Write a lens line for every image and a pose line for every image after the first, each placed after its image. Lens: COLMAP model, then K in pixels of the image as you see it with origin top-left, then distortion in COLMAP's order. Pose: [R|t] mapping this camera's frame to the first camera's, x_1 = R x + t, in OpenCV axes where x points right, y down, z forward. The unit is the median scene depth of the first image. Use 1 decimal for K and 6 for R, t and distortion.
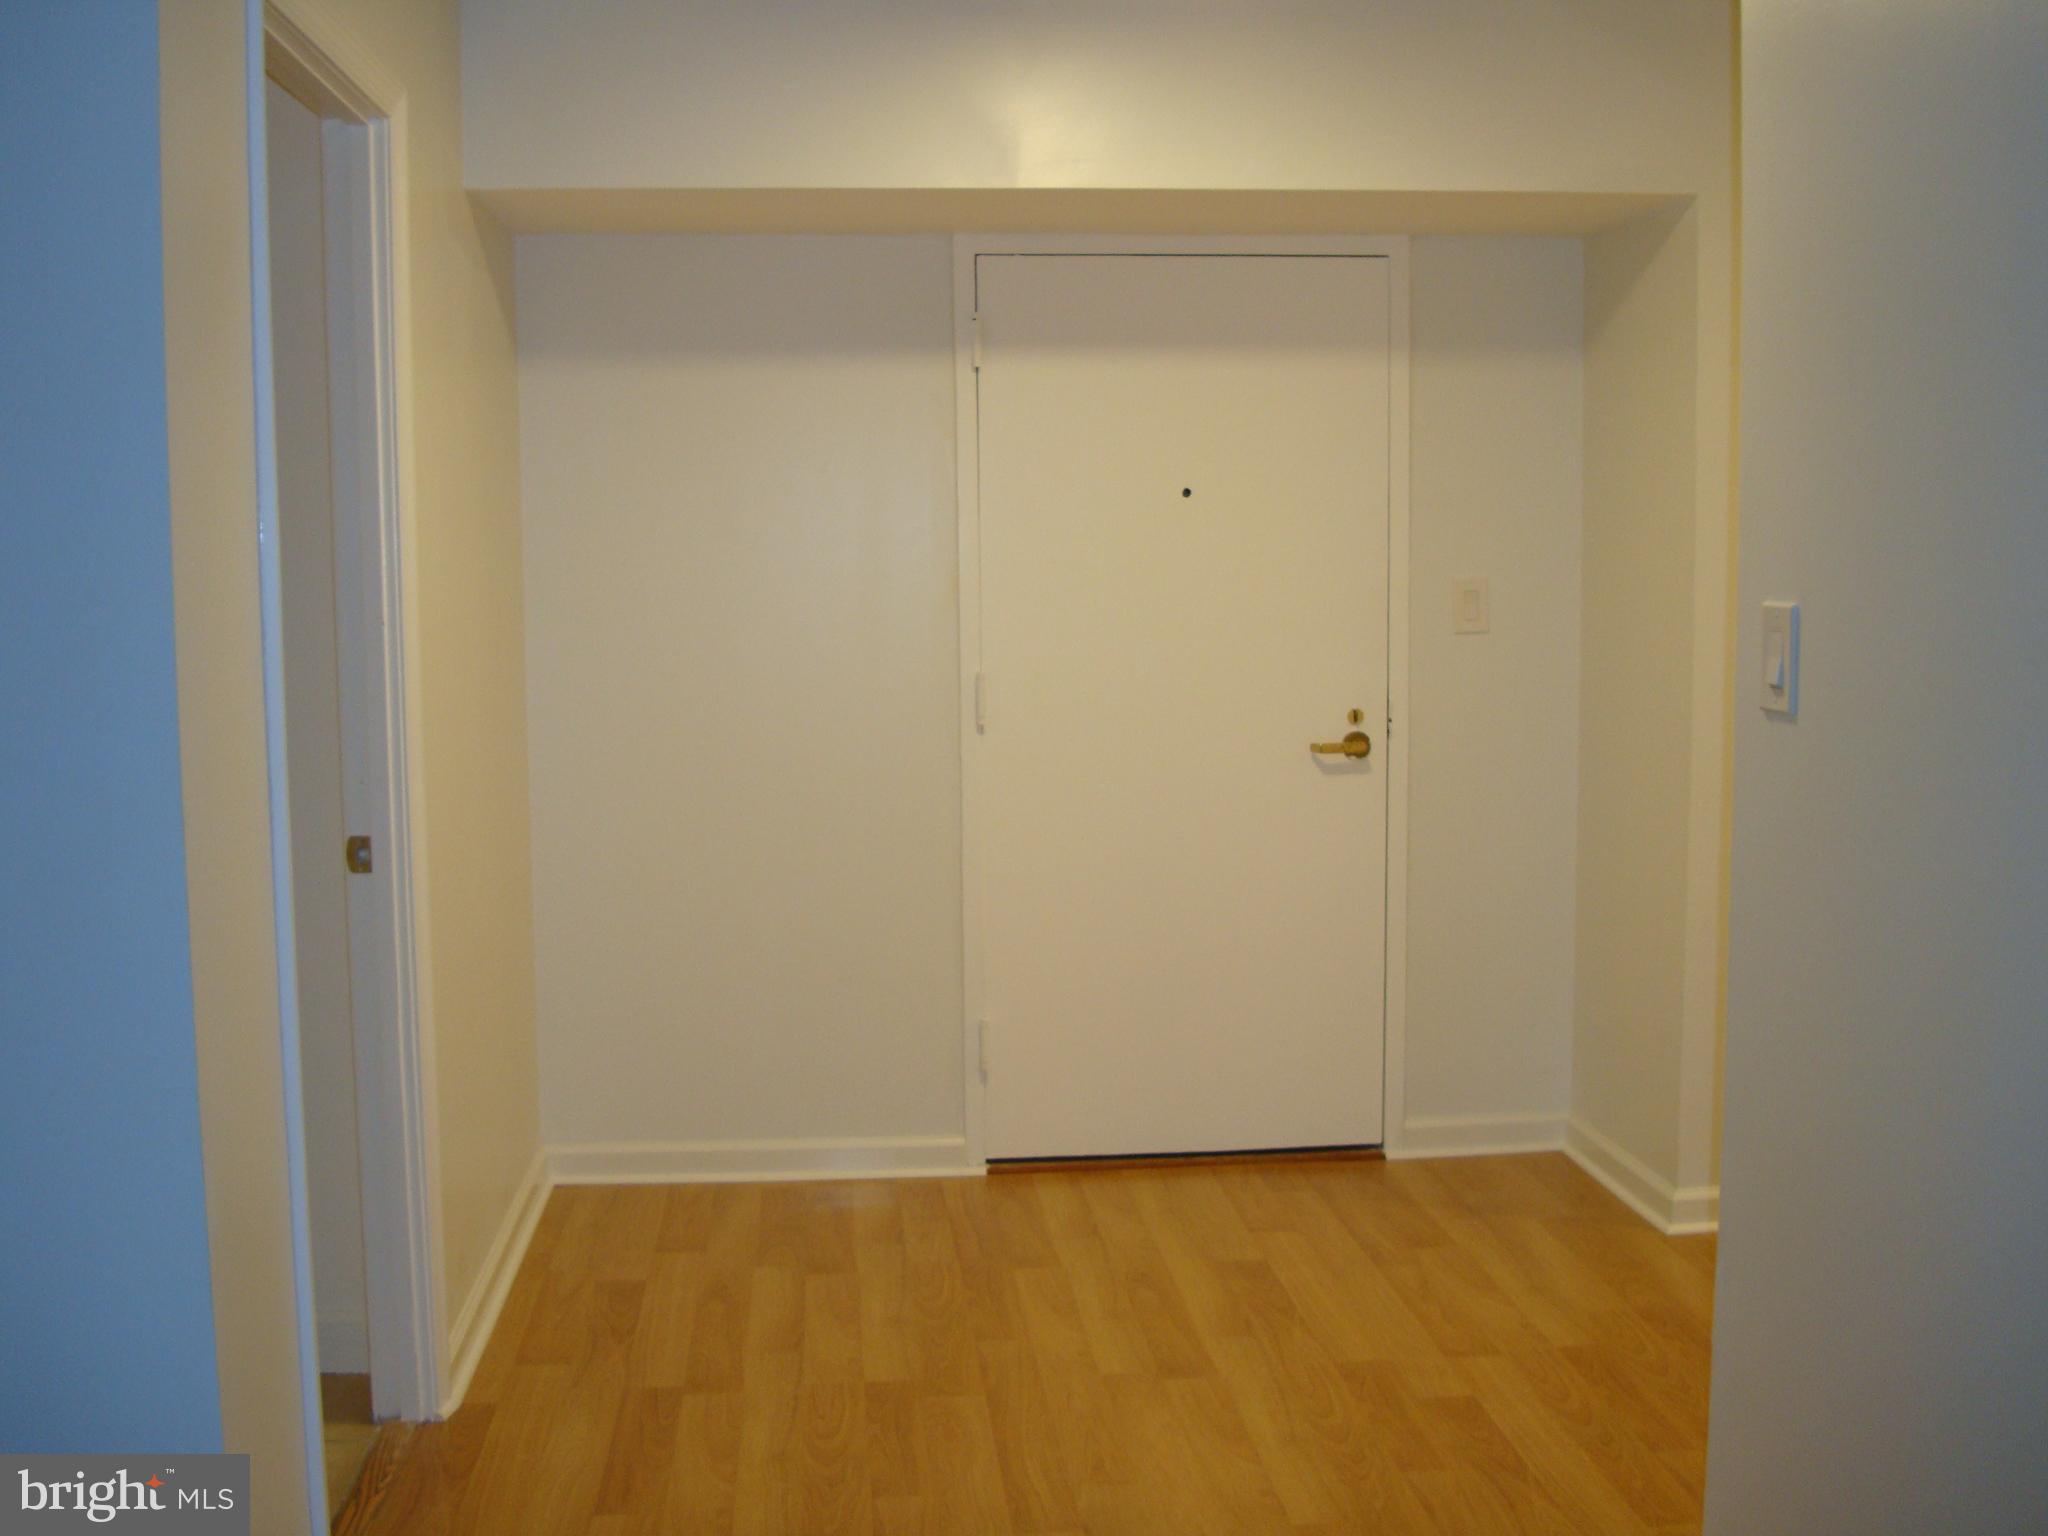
lens RADIAL K [[2134.5, 0, 966.5], [0, 2134.5, 765.0], [0, 0, 1]] dist [-0.111871, -0.004507]
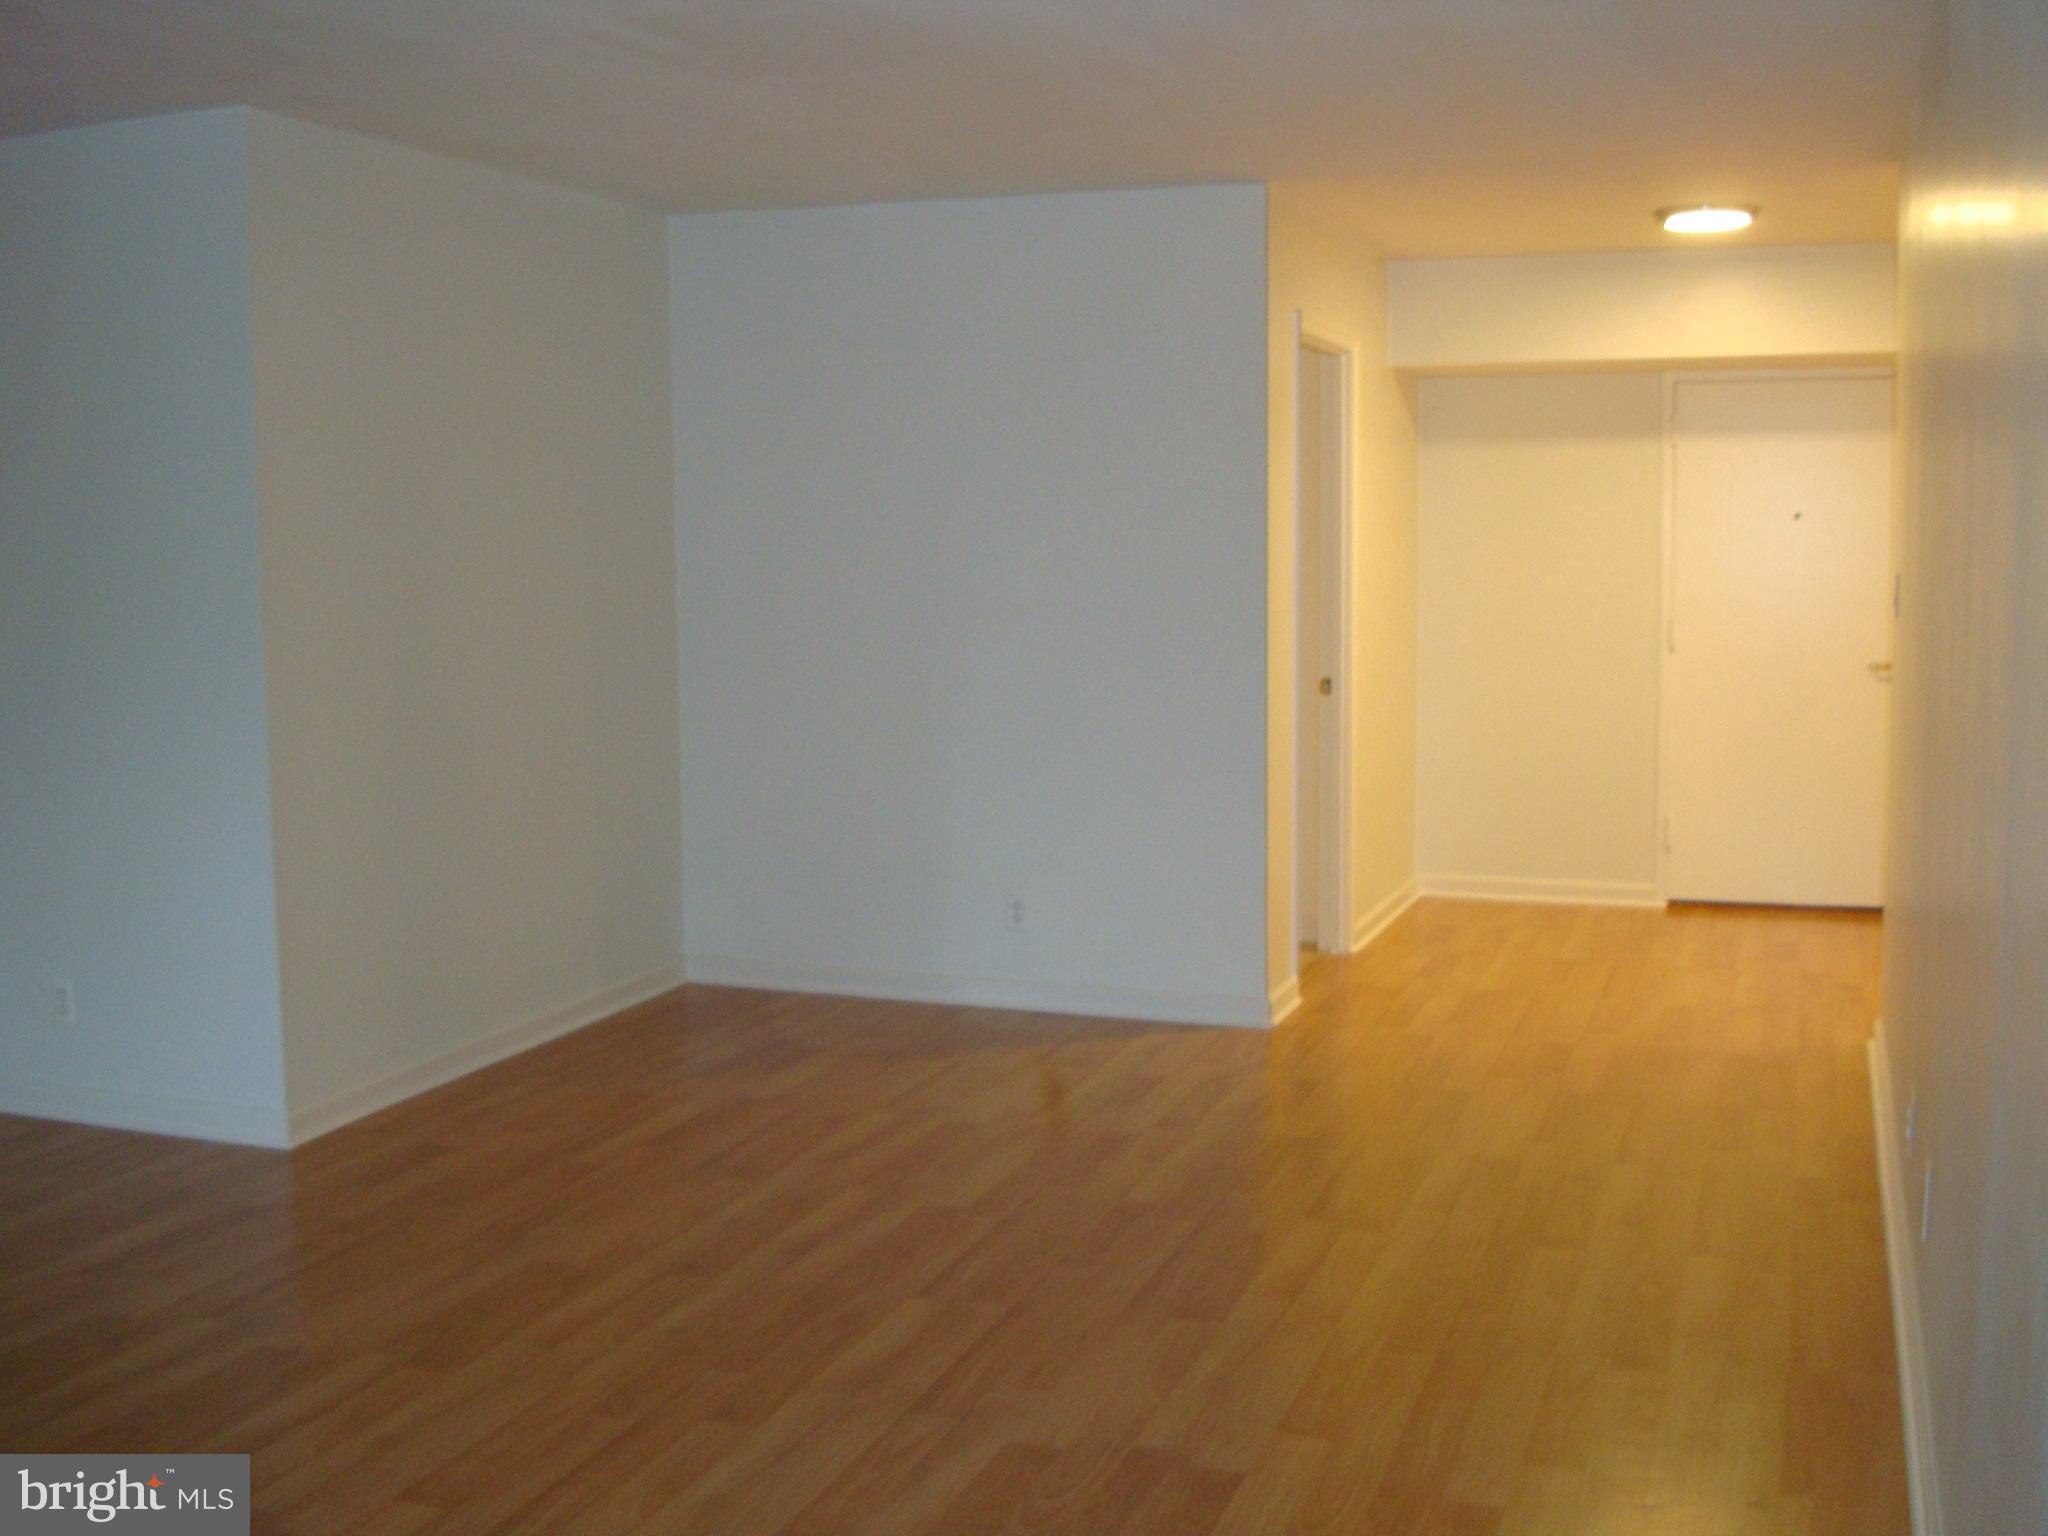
lens RADIAL K [[2134.5, 0, 966.5], [0, 2134.5, 765.0], [0, 0, 1]] dist [-0.111871, -0.004507]
pose [[0.903549, 0.044584, -0.426158, 0.231531], [-0.043162, 0.998984, 0.013000, 0.082866], [0.426305, 0.006647, 0.904555, -0.838093]]
